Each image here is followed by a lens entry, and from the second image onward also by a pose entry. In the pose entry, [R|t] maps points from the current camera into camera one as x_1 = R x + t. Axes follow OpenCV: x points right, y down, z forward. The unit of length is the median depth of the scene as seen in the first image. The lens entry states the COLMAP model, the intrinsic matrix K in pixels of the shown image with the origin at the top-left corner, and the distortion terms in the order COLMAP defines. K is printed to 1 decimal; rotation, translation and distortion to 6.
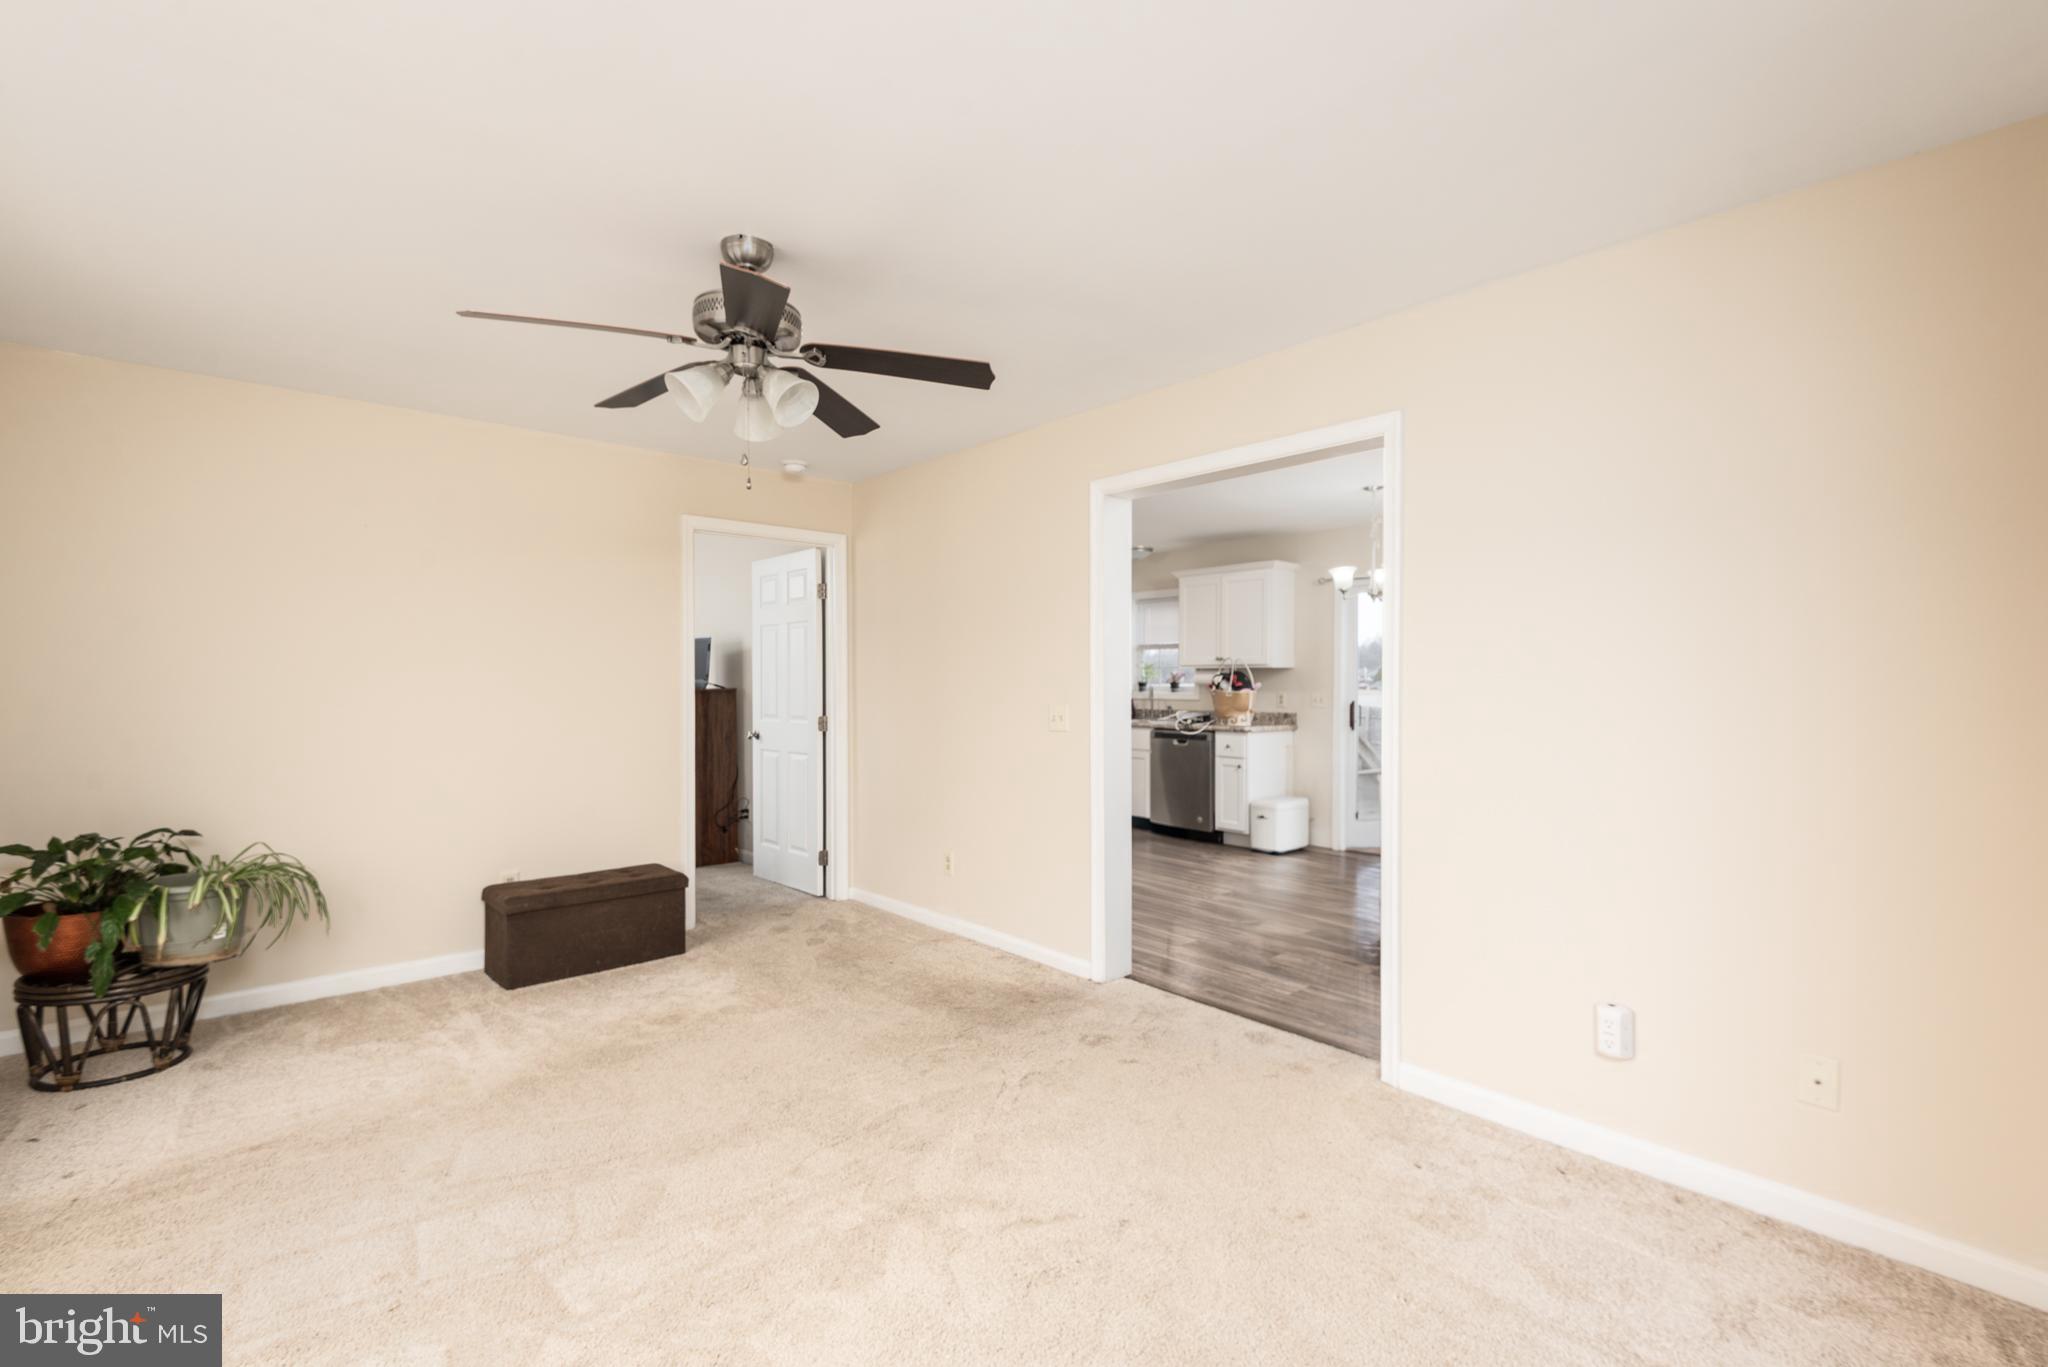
lens RADIAL K [[927.2, 0, 1029.4], [0, 927.2, 682.5], [0, 0, 1]] dist [0.024624, -0.012033]
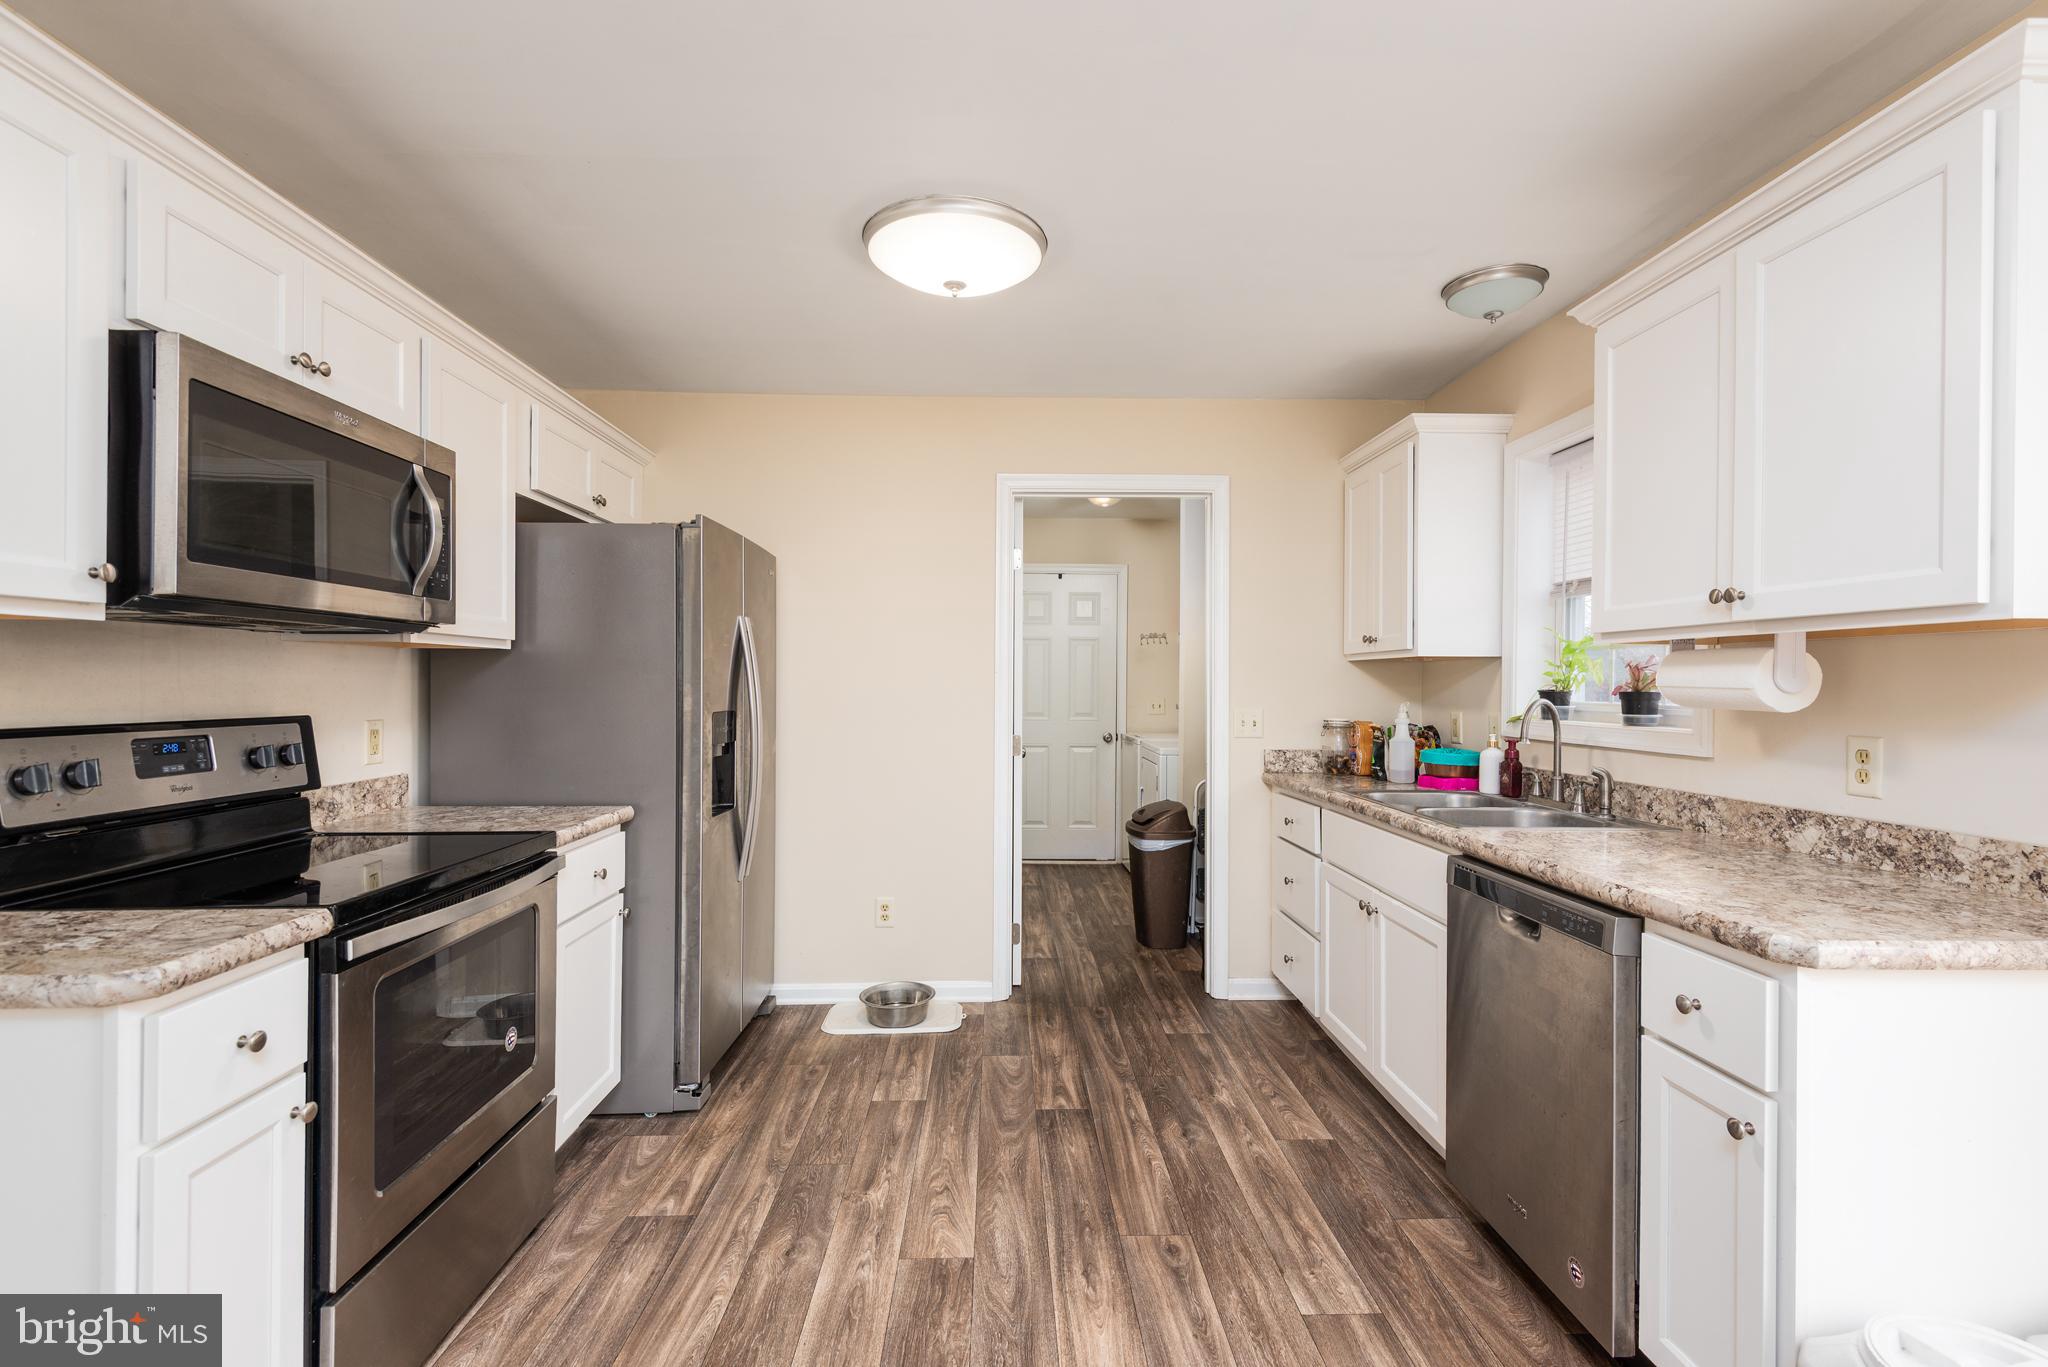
lens RADIAL K [[927.2, 0, 1026.6], [0, 927.2, 682.7], [0, 0, 1]] dist [0.024624, -0.012033]
pose [[0.769071, 0.000422, -0.639164, 0.228079], [-0.002824, 0.999992, -0.002738, -0.002023], [0.639158, 0.003911, 0.769066, 0.726030]]
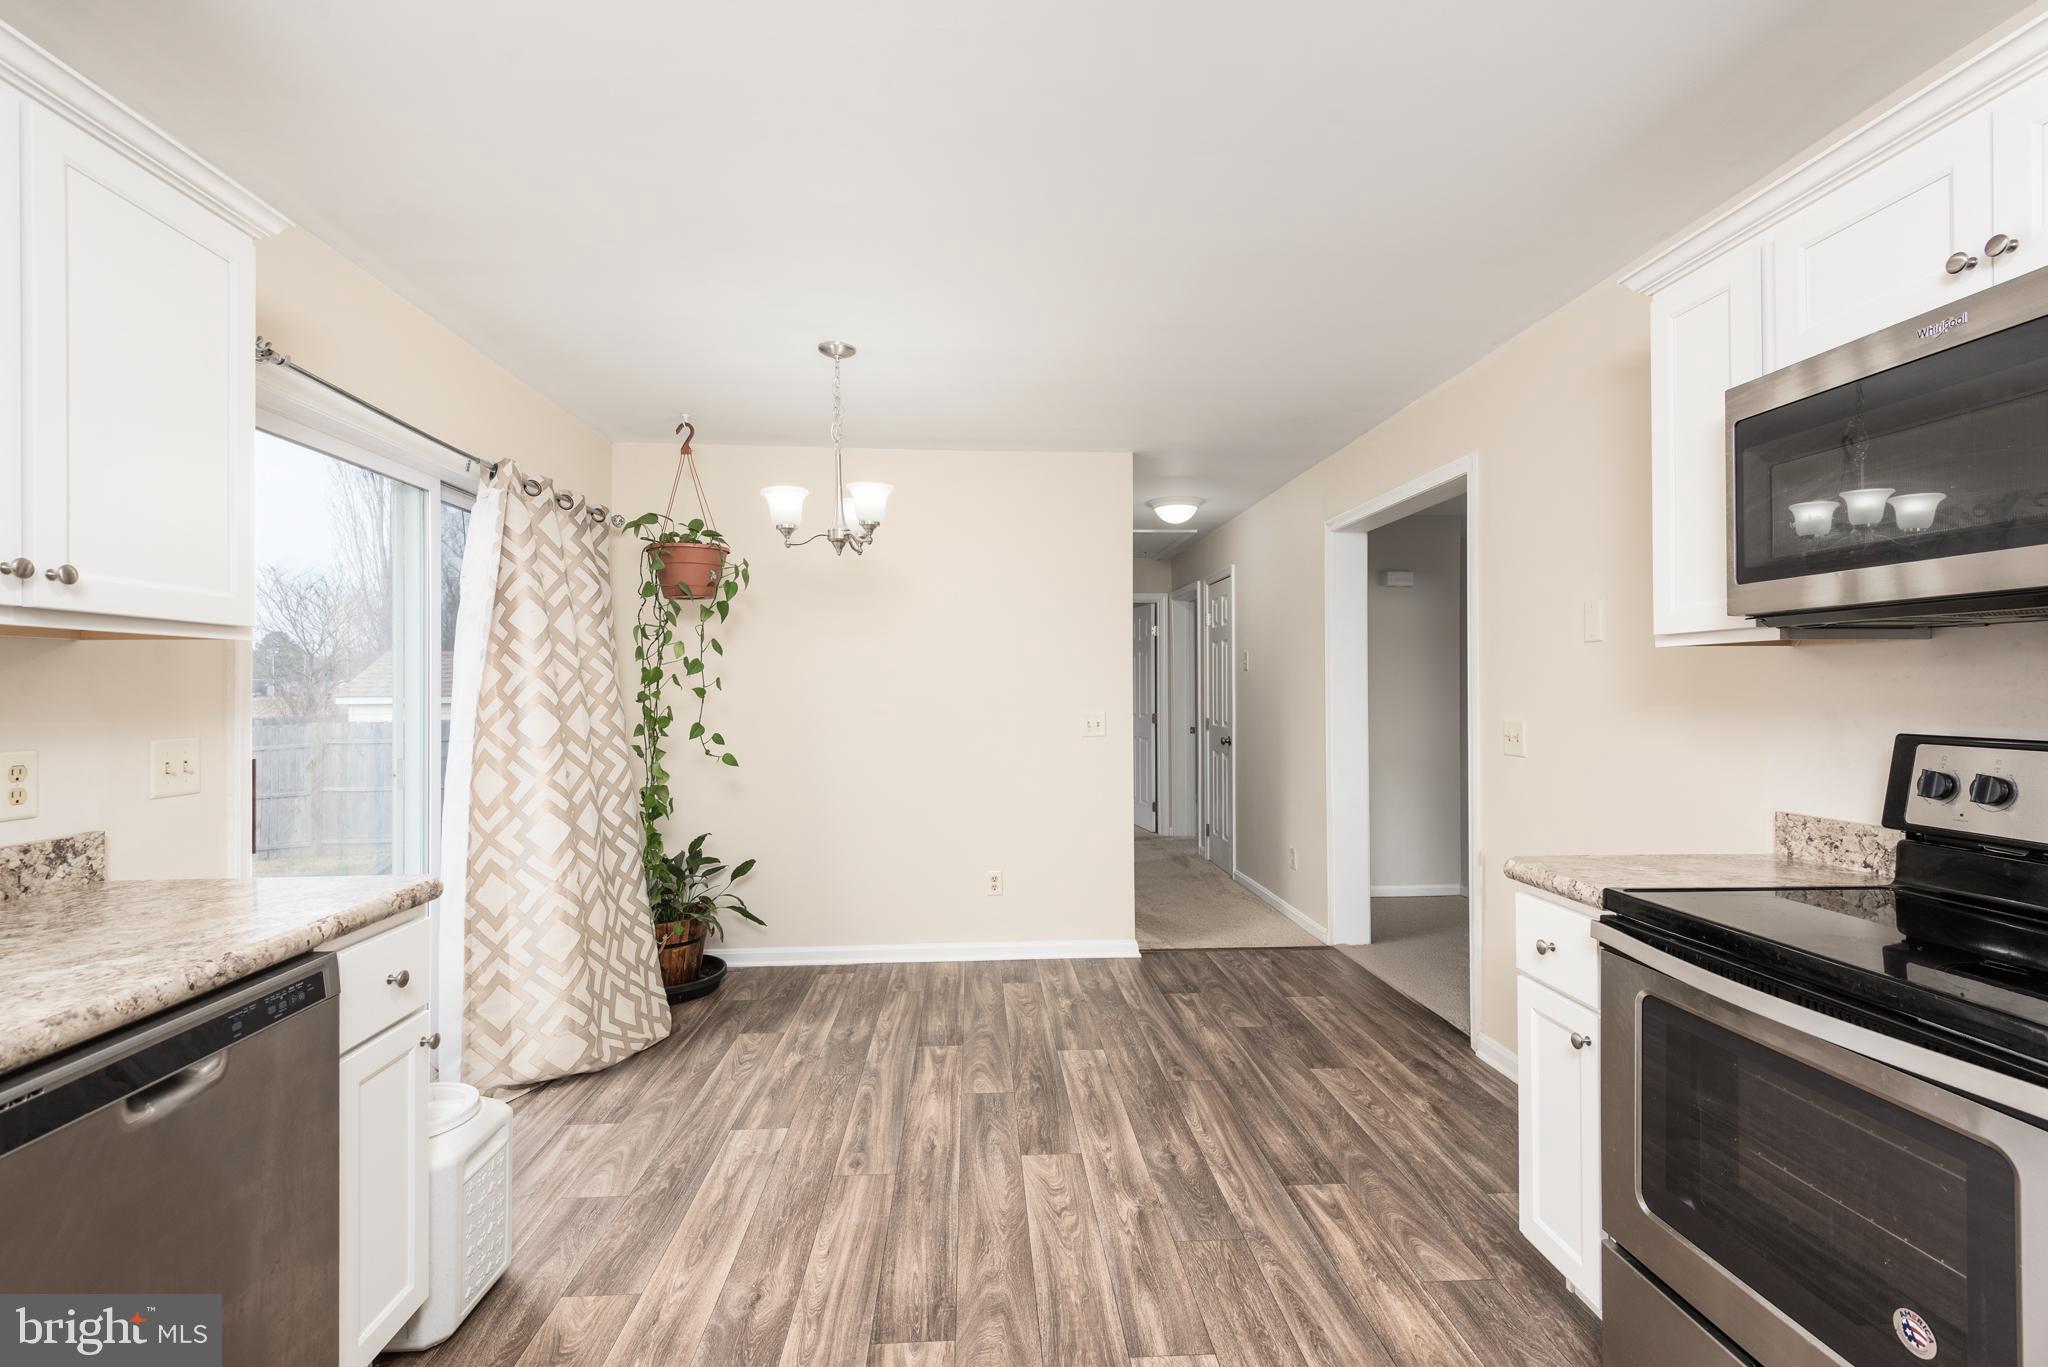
lens RADIAL K [[927.2, 0, 1034.9], [0, 927.2, 670.0], [0, 0, 1]] dist [0.024624, -0.012033]
pose [[-0.792089, 0.005527, 0.610381, -0.188846], [-0.004674, 0.999875, -0.015120, -0.004696], [-0.610388, -0.014829, -0.791964, 1.216875]]
